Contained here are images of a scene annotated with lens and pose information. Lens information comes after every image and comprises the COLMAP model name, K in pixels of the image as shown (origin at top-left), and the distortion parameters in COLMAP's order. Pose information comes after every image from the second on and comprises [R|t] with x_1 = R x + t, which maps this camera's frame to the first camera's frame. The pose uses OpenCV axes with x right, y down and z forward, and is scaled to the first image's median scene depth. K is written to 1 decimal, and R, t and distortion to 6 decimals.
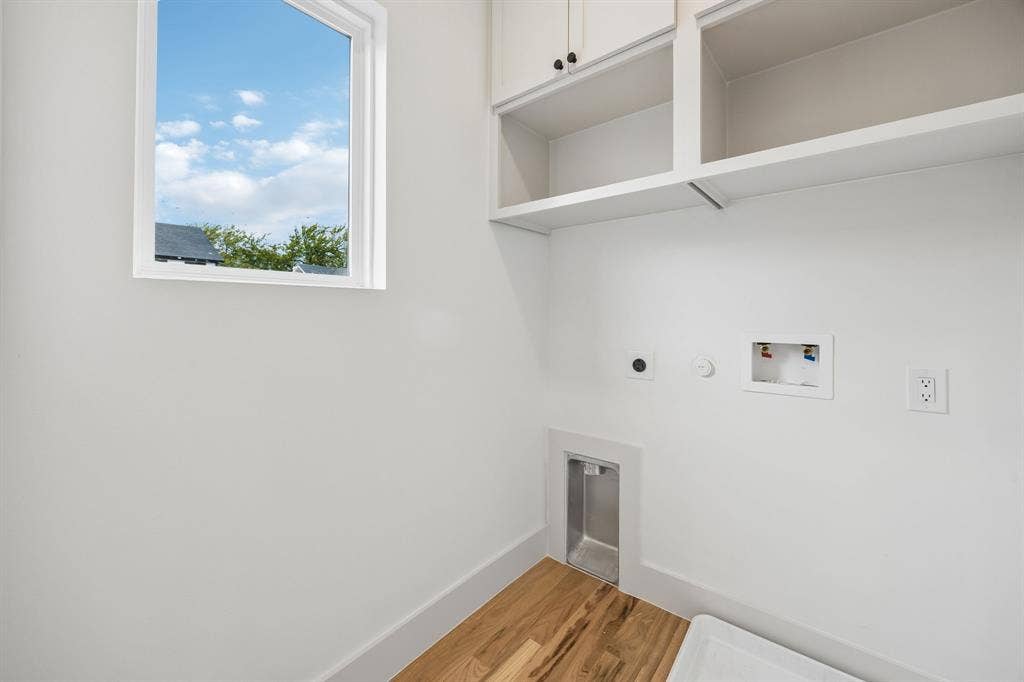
lens RADIAL K [[407.3, 0, 512.2], [0, 407.3, 315.9], [0, 0, 1]] dist [-0.002309, 0.000133]
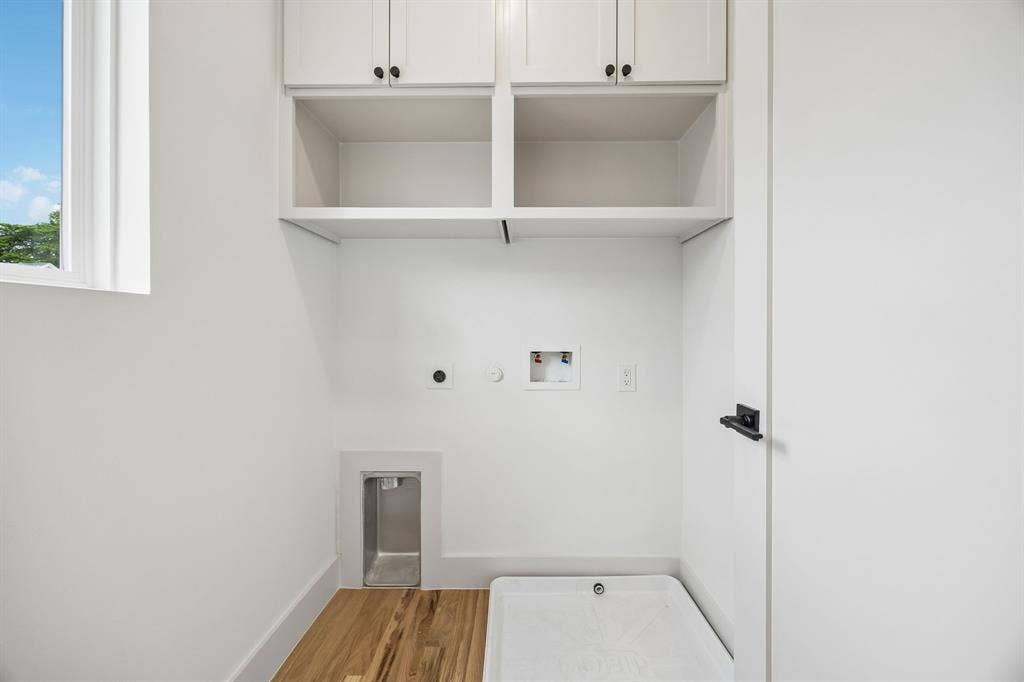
lens RADIAL K [[403.7, 0, 516.9], [0, 403.7, 335.1], [0, 0, 1]] dist [0.000794, -0.000015]
pose [[0.776213, -0.006951, 0.630432, -0.216249], [0.000542, 0.999946, 0.010358, -0.000057], [-0.630470, -0.007698, 0.776175, 0.034553]]
